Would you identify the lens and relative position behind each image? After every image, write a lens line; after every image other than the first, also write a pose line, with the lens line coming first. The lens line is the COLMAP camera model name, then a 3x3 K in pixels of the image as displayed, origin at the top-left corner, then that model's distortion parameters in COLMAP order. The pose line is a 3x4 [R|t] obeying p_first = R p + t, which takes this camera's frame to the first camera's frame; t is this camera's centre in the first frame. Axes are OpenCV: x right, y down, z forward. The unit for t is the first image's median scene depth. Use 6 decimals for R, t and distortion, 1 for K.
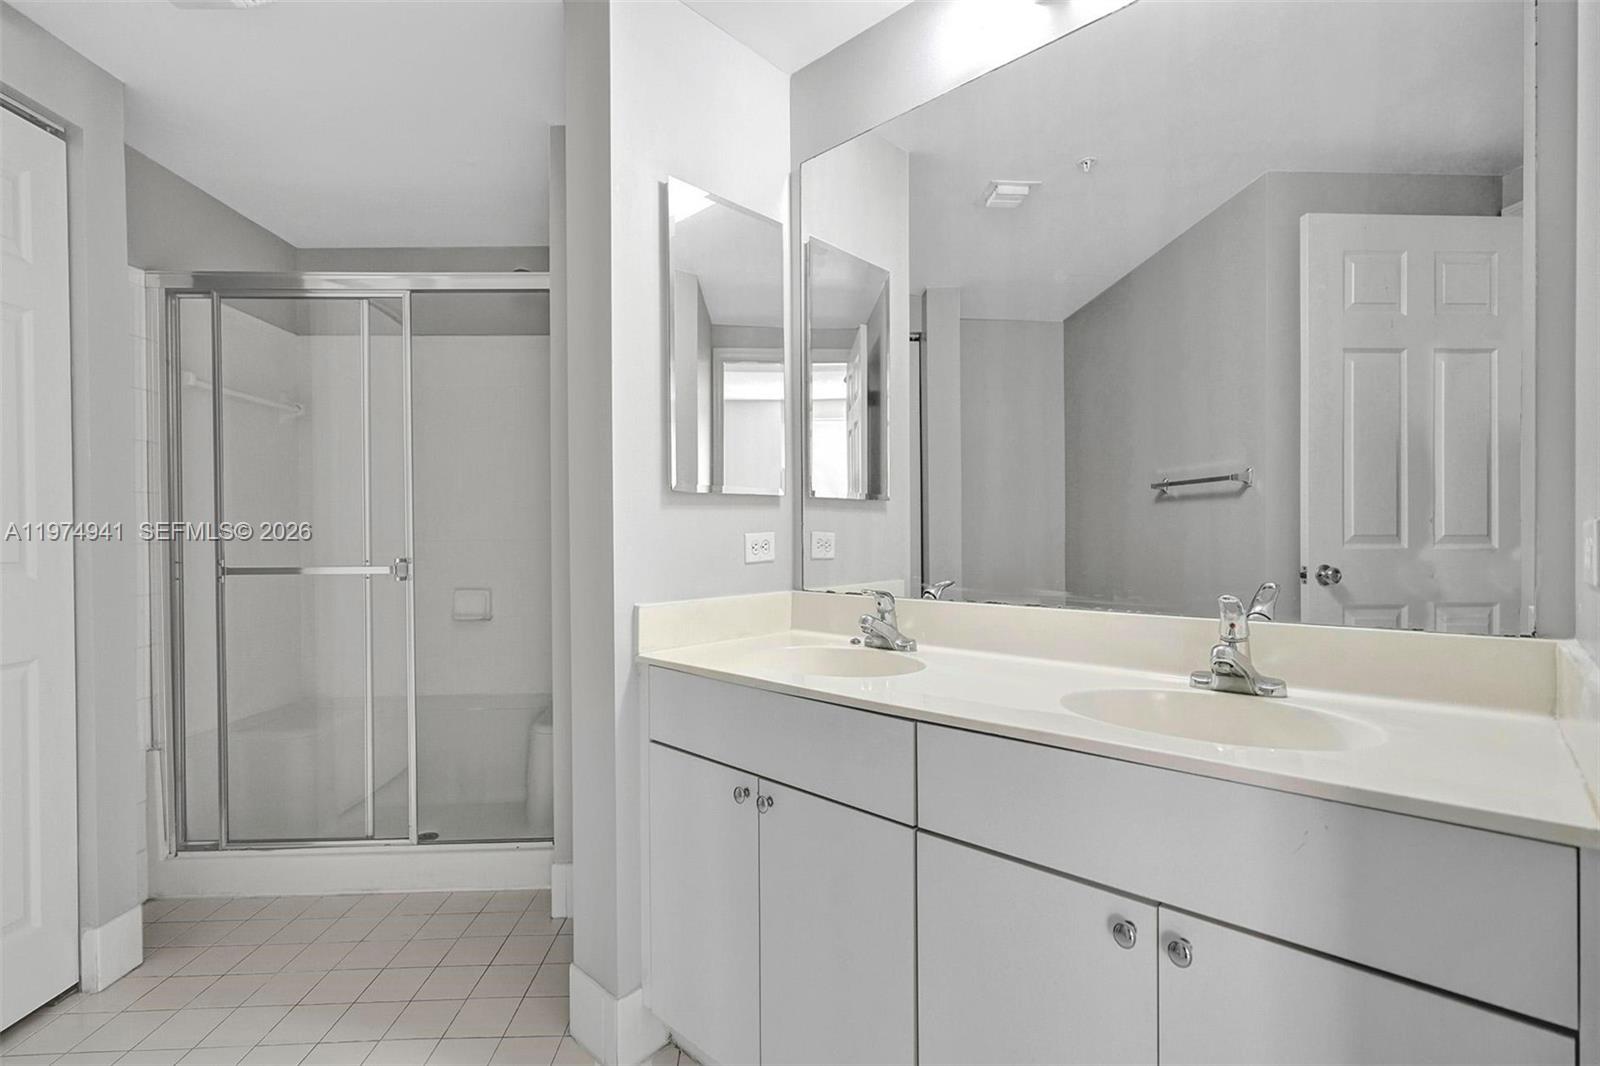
lens RADIAL K [[734.5, 0, 795.8], [0, 734.5, 536.5], [0, 0, 1]] dist [-0.004073, 0.002594]
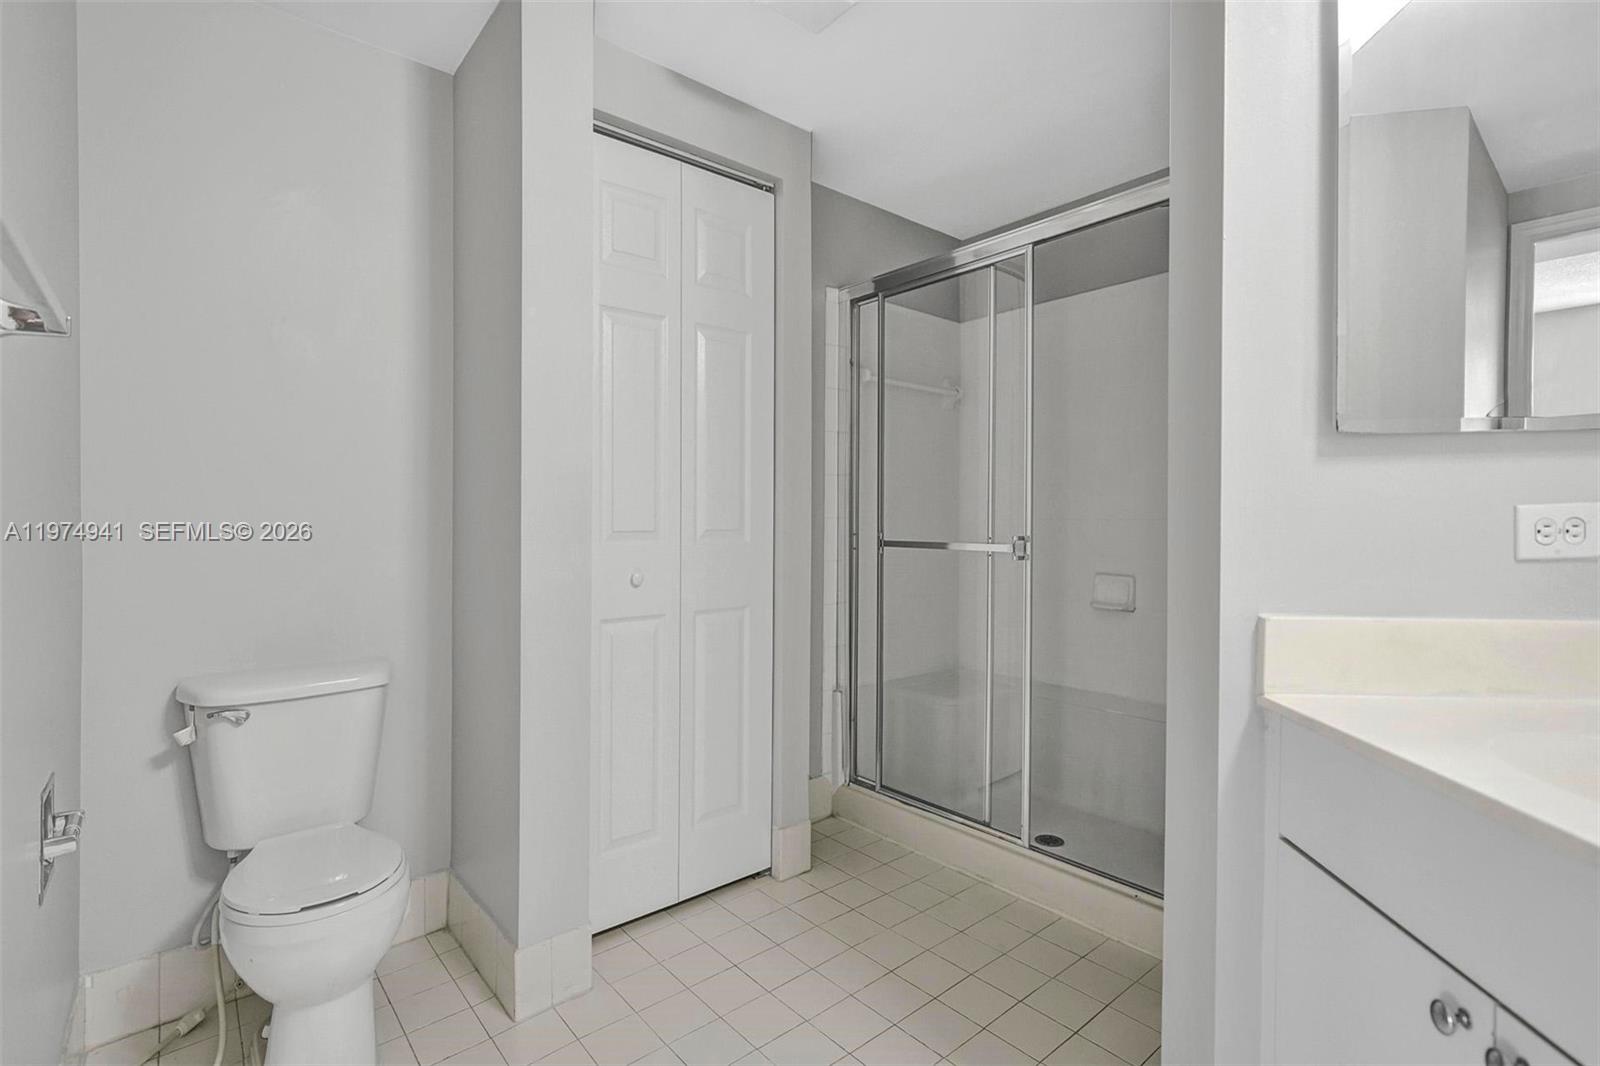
lens RADIAL K [[734.5, 0, 809.3], [0, 734.5, 529.5], [0, 0, 1]] dist [-0.004073, 0.002594]
pose [[0.615313, 0.018984, -0.788055, 0.030059], [-0.009600, 0.999816, 0.016590, 0.008743], [0.788225, -0.002643, 0.615382, 0.227299]]
